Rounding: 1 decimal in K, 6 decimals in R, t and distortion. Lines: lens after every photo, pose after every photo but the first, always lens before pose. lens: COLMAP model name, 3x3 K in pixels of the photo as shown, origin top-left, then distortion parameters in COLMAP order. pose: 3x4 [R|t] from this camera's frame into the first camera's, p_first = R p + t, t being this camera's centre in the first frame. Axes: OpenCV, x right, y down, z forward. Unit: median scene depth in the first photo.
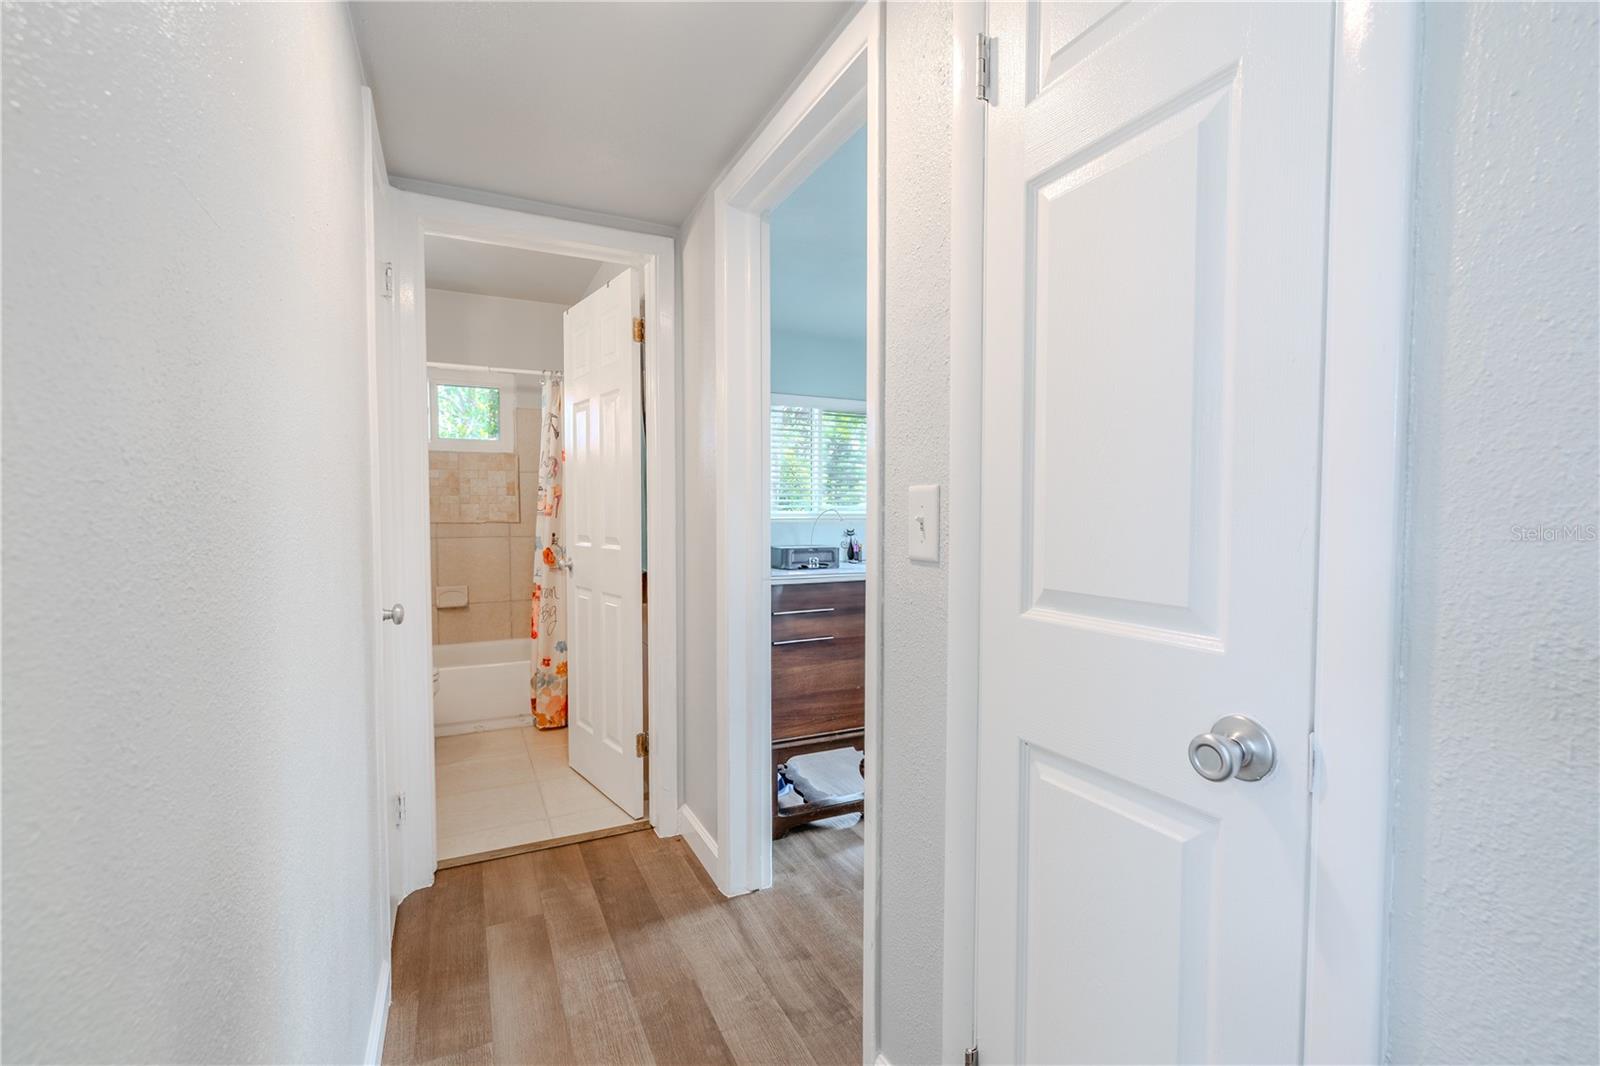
lens RADIAL K [[685.6, 0, 806.5], [0, 685.6, 532.3], [0, 0, 1]] dist [0.001090, -0.000354]
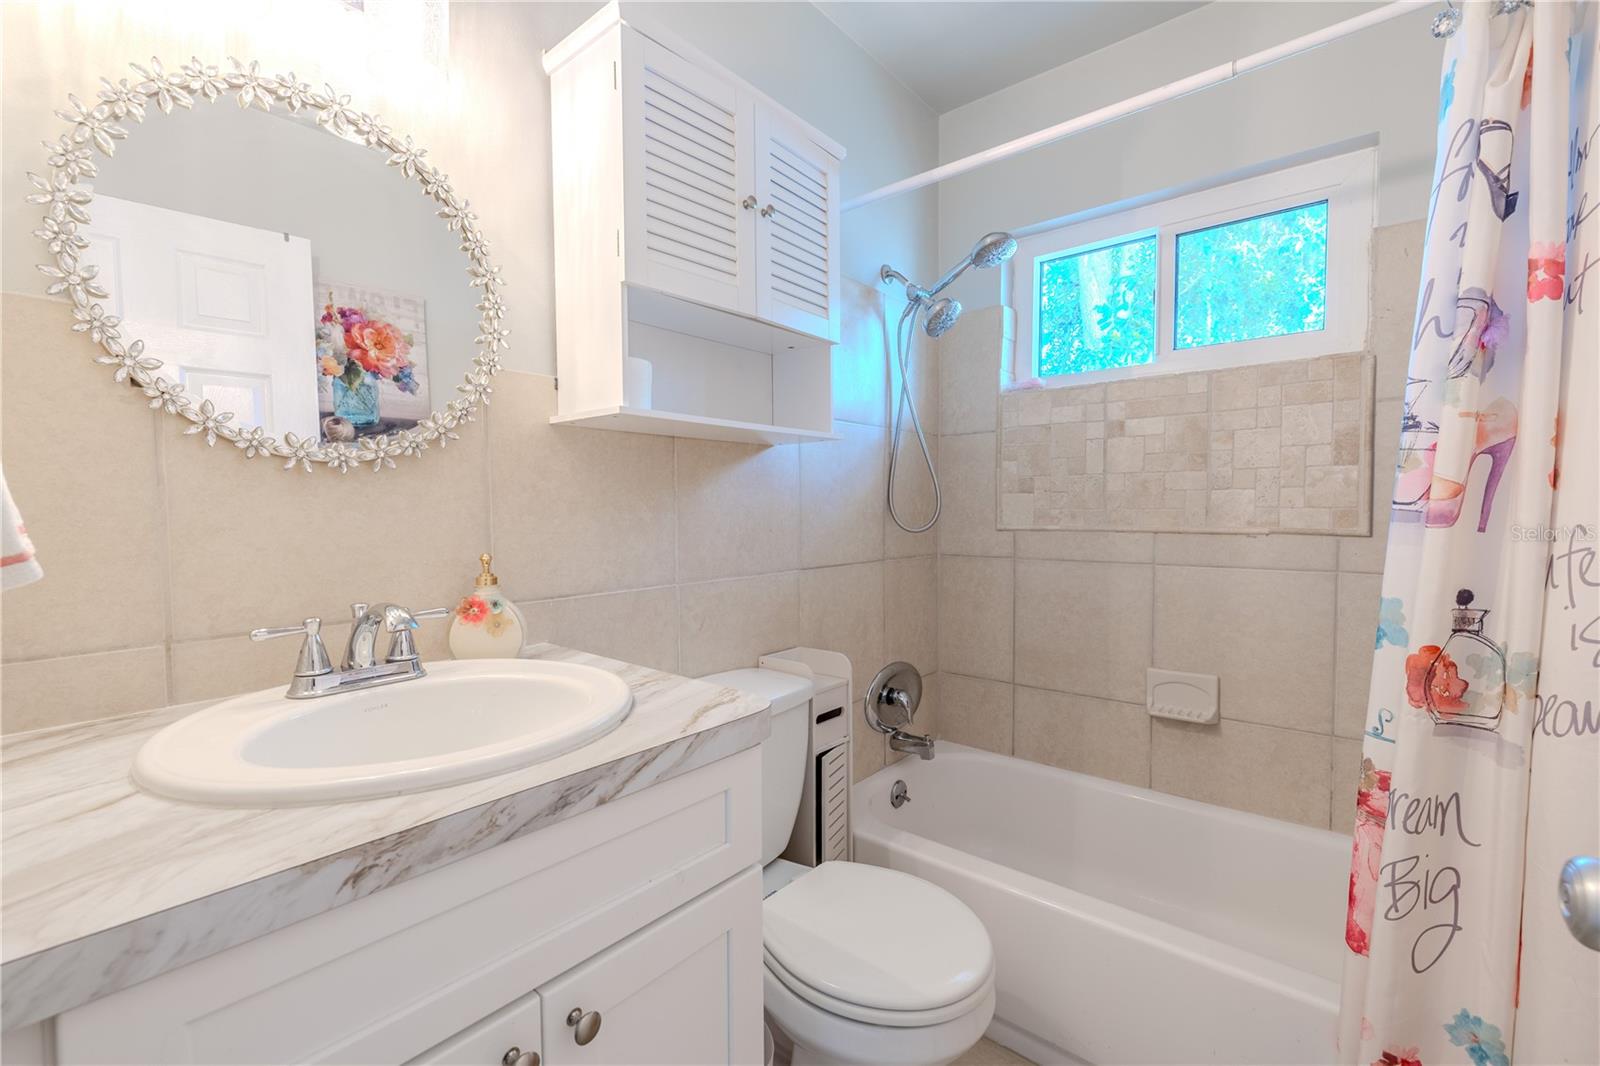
lens RADIAL K [[685.6, 0, 808.2], [0, 685.6, 542.8], [0, 0, 1]] dist [0.001090, -0.000354]
pose [[0.397974, 0.045188, -0.916283, -0.231570], [-0.020696, 0.998974, 0.040277, -0.022605], [0.917163, 0.002934, 0.398501, 0.671386]]
